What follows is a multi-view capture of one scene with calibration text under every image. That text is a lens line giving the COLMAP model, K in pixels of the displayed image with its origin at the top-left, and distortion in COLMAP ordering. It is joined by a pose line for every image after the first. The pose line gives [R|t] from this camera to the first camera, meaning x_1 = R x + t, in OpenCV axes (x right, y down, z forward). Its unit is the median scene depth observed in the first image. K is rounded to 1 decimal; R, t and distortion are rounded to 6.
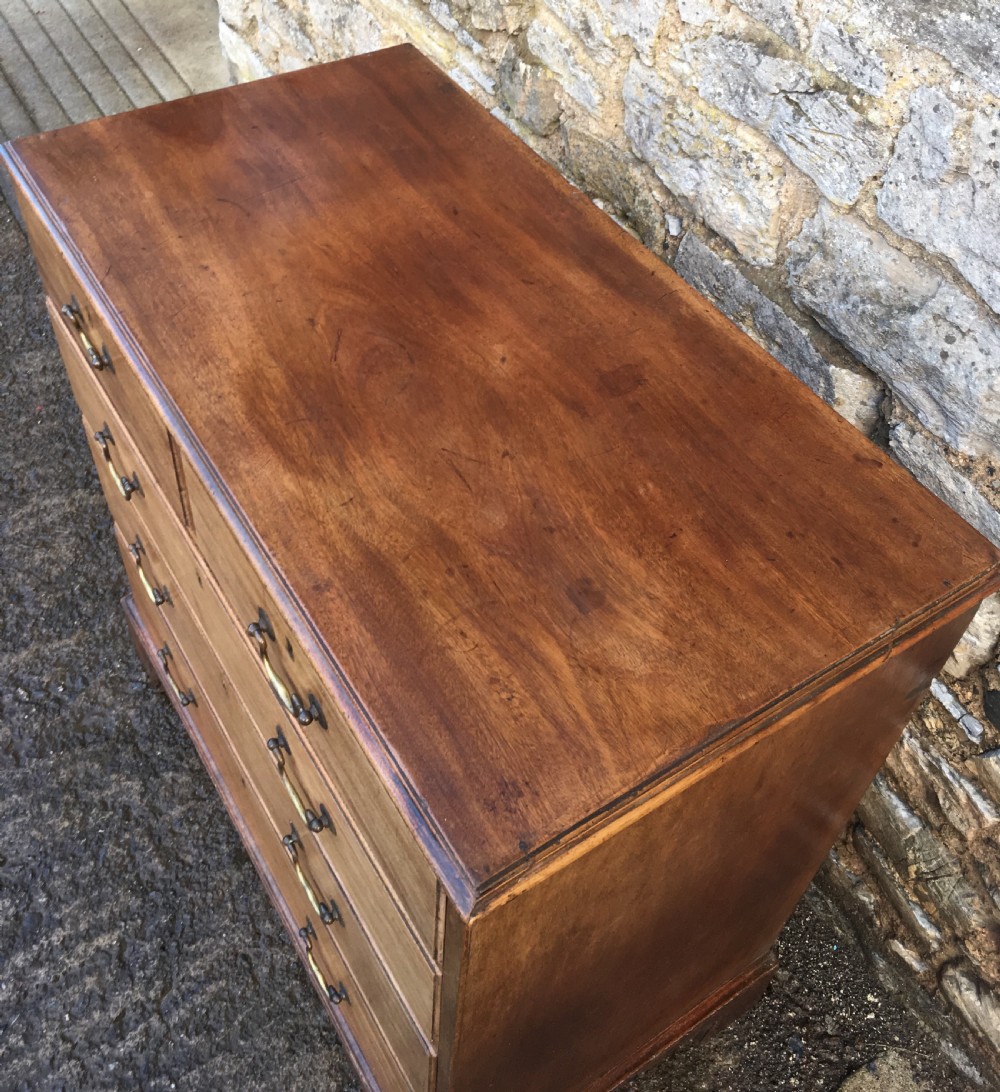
lens RADIAL K [[1123.5, 0, 491.1], [0, 1123.5, 431.0], [0, 0, 1]] dist [0.020552, 0.000000]
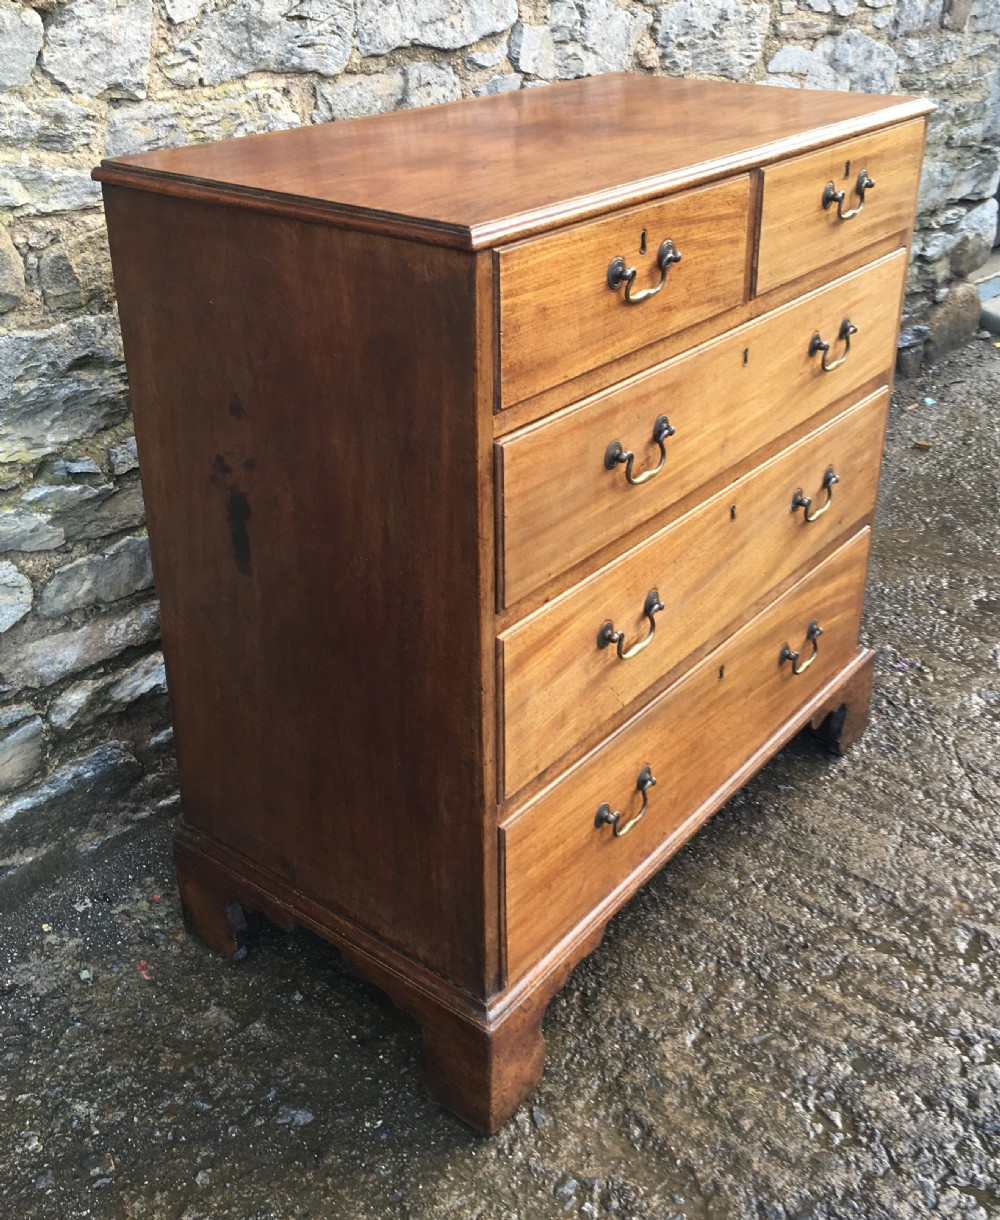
lens RADIAL K [[1297.9, 0, 500.4], [0, 1297.9, 533.3], [0, 0, 1]] dist [0.052239, 0.000000]
pose [[-0.319910, -0.455387, 0.830831, -1.240302], [0.674959, 0.505858, 0.537157, -0.601077], [-0.664897, 0.732619, 0.145538, 0.996050]]
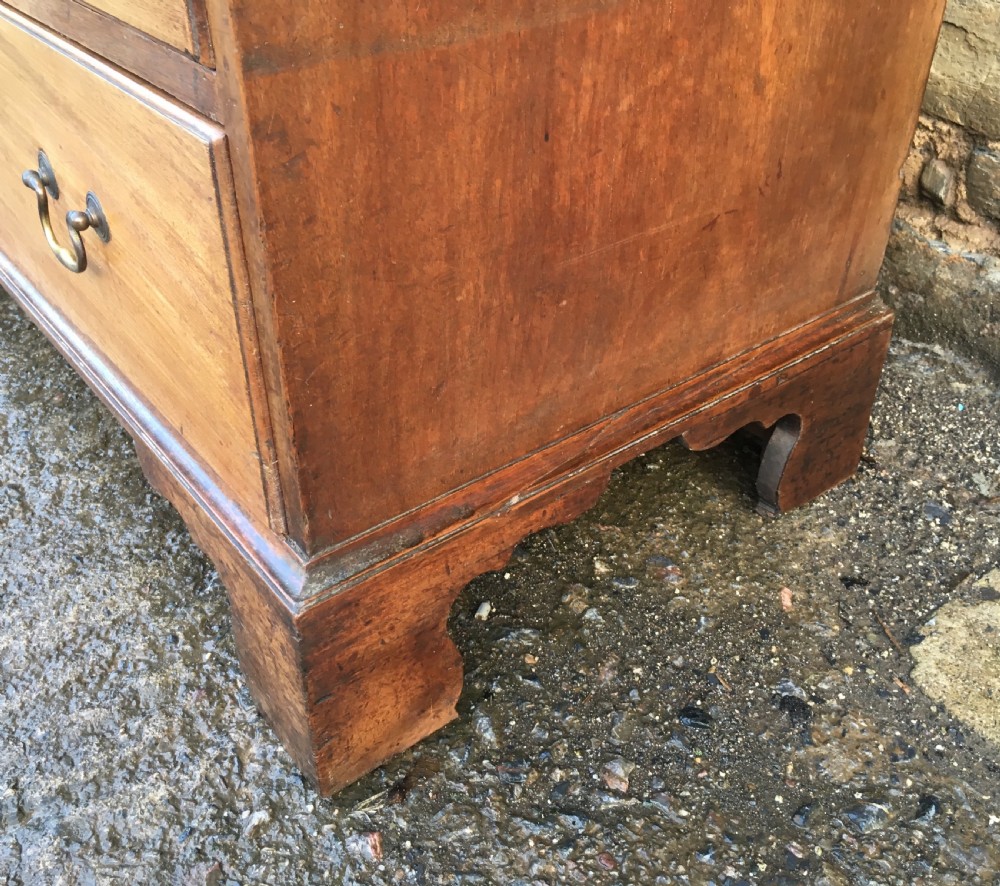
lens RADIAL K [[994.2, 0, 478.5], [0, 994.2, 439.0], [0, 0, 1]] dist [0.042148, 0.000000]
pose [[0.995057, -0.093499, 0.033472, 0.019095], [0.097951, 0.979576, -0.175602, 0.732628], [-0.016370, 0.178012, 0.983892, 0.605747]]
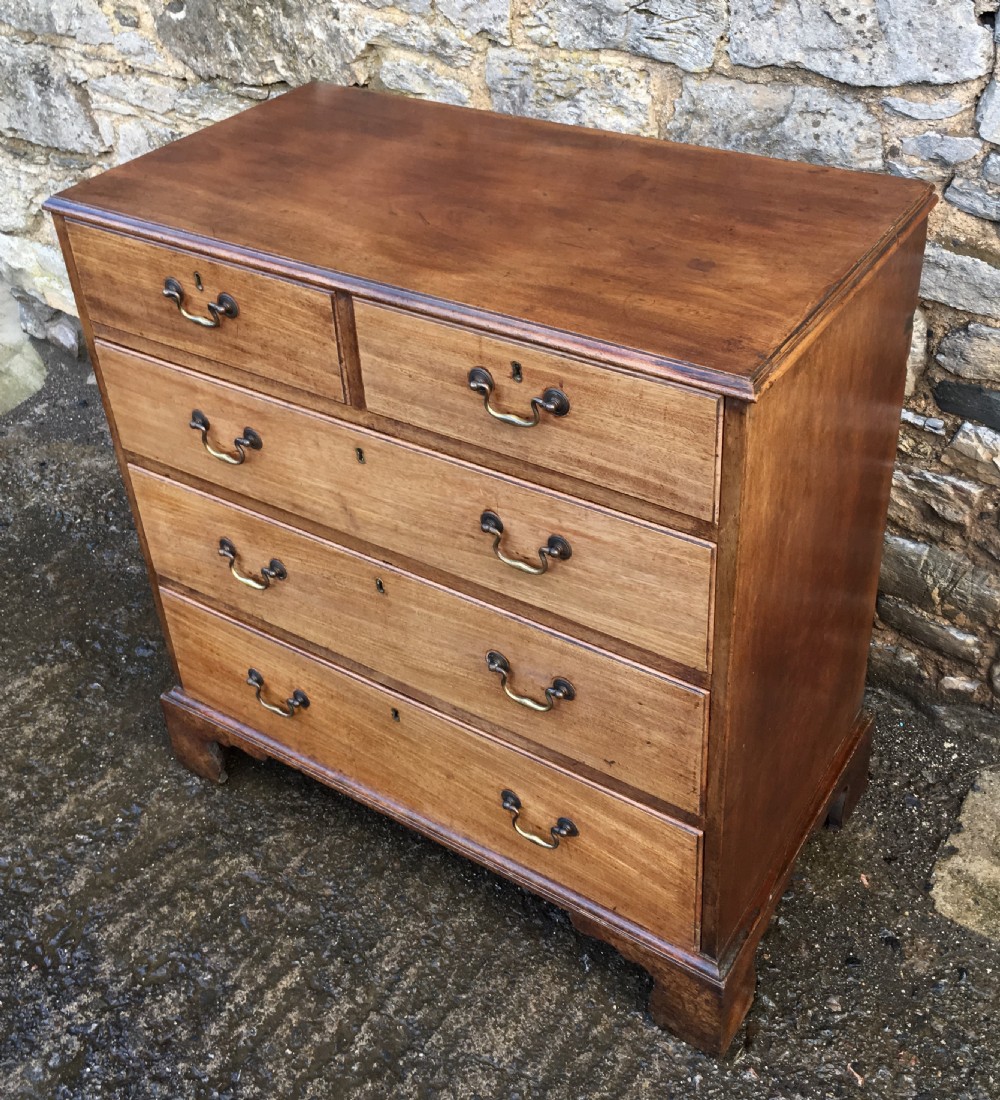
lens RADIAL K [[1258.0, 0, 503.6], [0, 1258.0, 451.9], [0, 0, 1]] dist [0.047929, 0.000000]
pose [[0.911176, -0.306754, 0.275065, -0.437469], [0.358254, 0.919602, -0.161203, 0.357333], [-0.203500, 0.245428, 0.947815, -0.259247]]
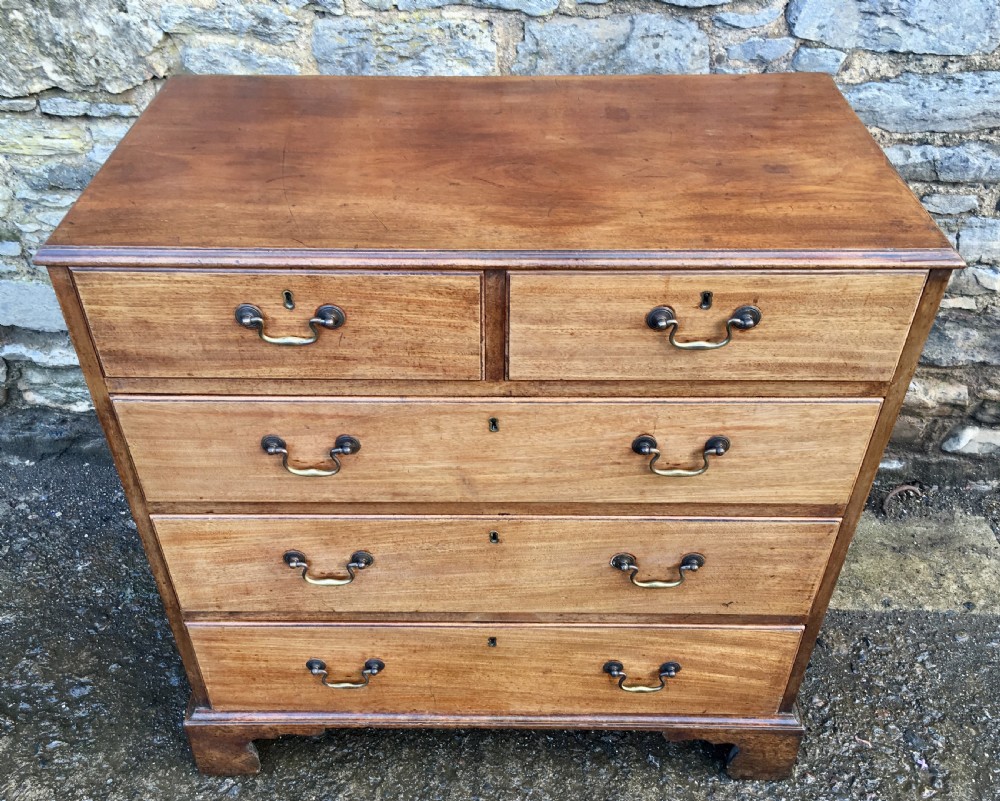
lens RADIAL K [[922.2, 0, 479.2], [0, 922.2, 416.8], [0, 0, 1]] dist [0.040832, 0.000000]
pose [[0.556153, -0.575940, 0.599156, -0.772934], [0.622967, 0.766094, 0.158155, -0.036829], [-0.550097, 0.285296, 0.784856, 0.204566]]
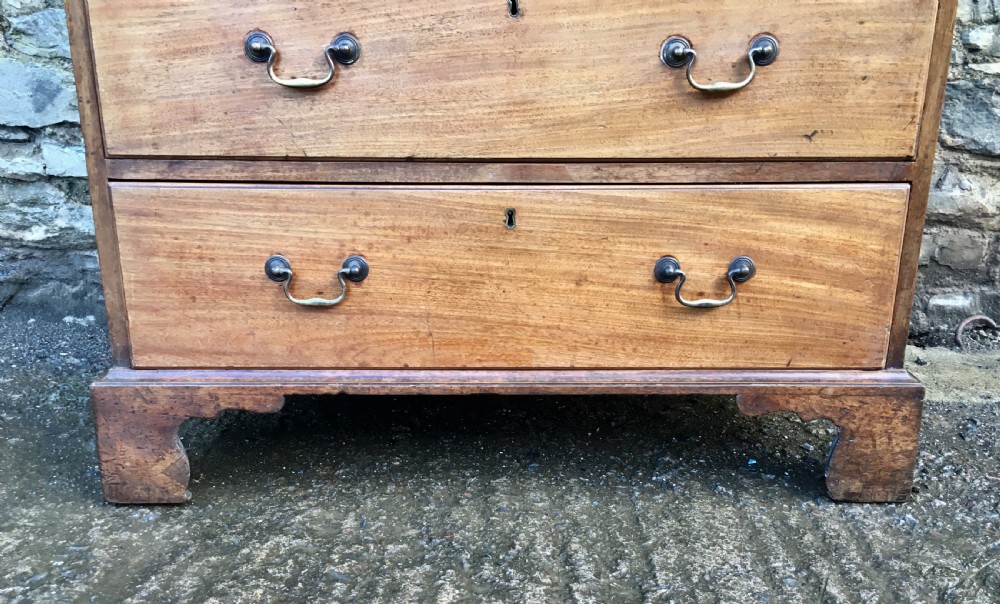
lens RADIAL K [[899.0, 0, 506.3], [0, 899.0, 365.5], [0, 0, 1]] dist [0.077408, -0.074721]
pose [[0.538391, -0.315035, 0.781593, -0.954336], [0.621075, 0.775215, -0.115356, 0.557827], [-0.569561, 0.547535, 0.613030, 0.709766]]
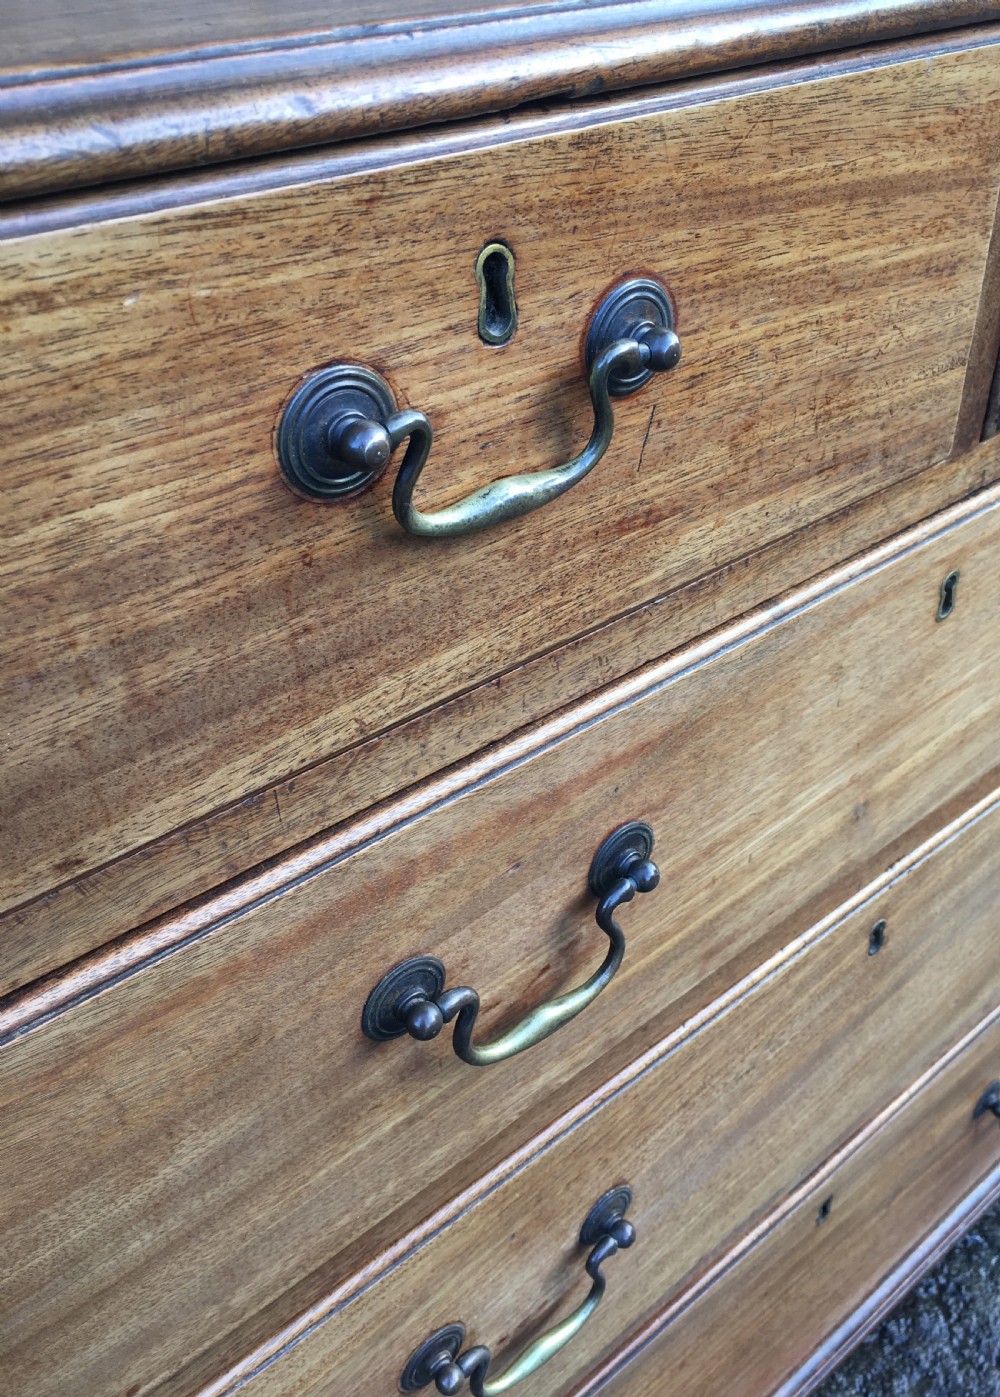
lens RADIAL K [[1323.9, 0, 596.1], [0, 1323.9, 697.2], [0, 0, 1]] dist [0.037712, 0.000000]
pose [[-0.162960, -0.629843, 0.759435, -0.563227], [0.691871, 0.475802, 0.543071, -0.178179], [-0.703391, 0.613930, 0.358234, 0.846489]]
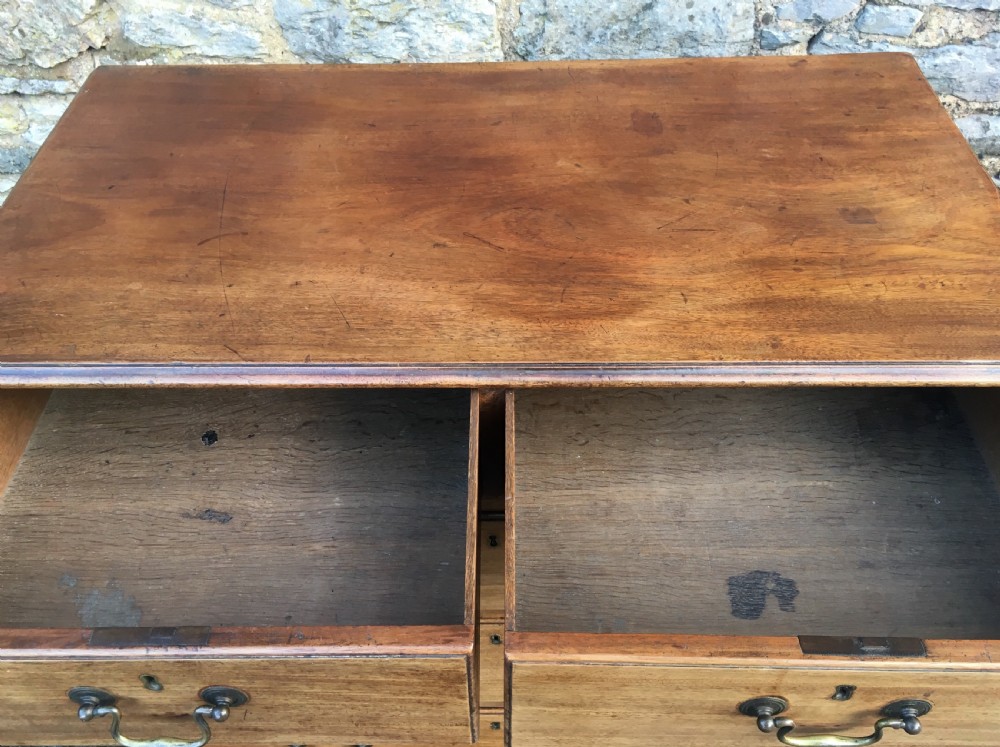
lens RADIAL K [[878.2, 0, 474.2], [0, 878.2, 373.7], [0, 0, 1]] dist [0.045981, -0.039627]
pose [[0.558700, -0.641102, 0.526158, -0.519645], [0.634661, 0.738887, 0.226390, -0.142147], [-0.533910, 0.207448, 0.819698, 0.319537]]
